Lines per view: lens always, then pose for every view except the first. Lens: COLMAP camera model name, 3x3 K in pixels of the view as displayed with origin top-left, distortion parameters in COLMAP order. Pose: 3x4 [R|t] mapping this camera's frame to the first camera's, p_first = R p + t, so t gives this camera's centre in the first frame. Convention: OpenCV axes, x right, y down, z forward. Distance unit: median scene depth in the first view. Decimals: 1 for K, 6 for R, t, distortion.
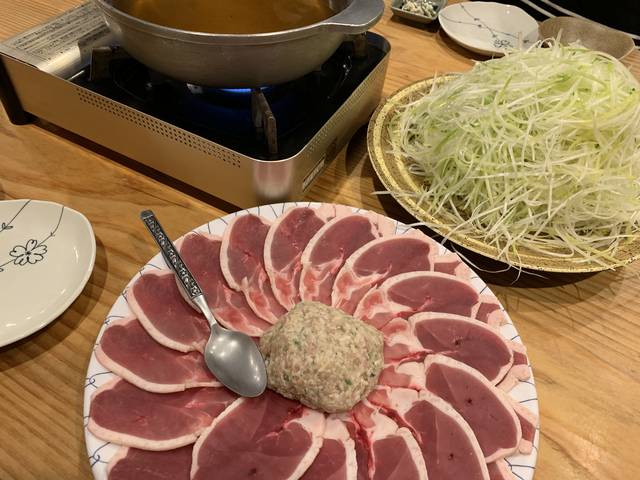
lens RADIAL K [[527.8, 0, 367.3], [0, 527.8, 241.3], [0, 0, 1]] dist [-0.048949, 0.089530]
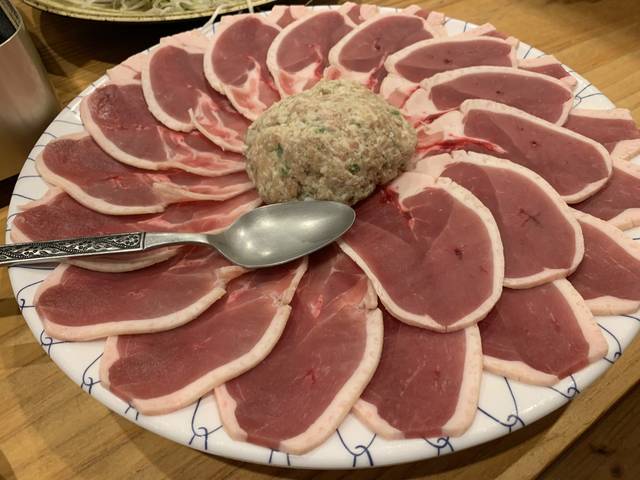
lens RADIAL K [[483.3, 0, 319.7], [0, 483.3, 225.0], [0, 0, 1]] dist [0.084888, 0.001093]
pose [[0.455175, -0.741250, 0.493321, -0.507700], [0.720122, 0.632315, 0.285661, 0.081396], [-0.523680, 0.225225, 0.821604, 0.470855]]
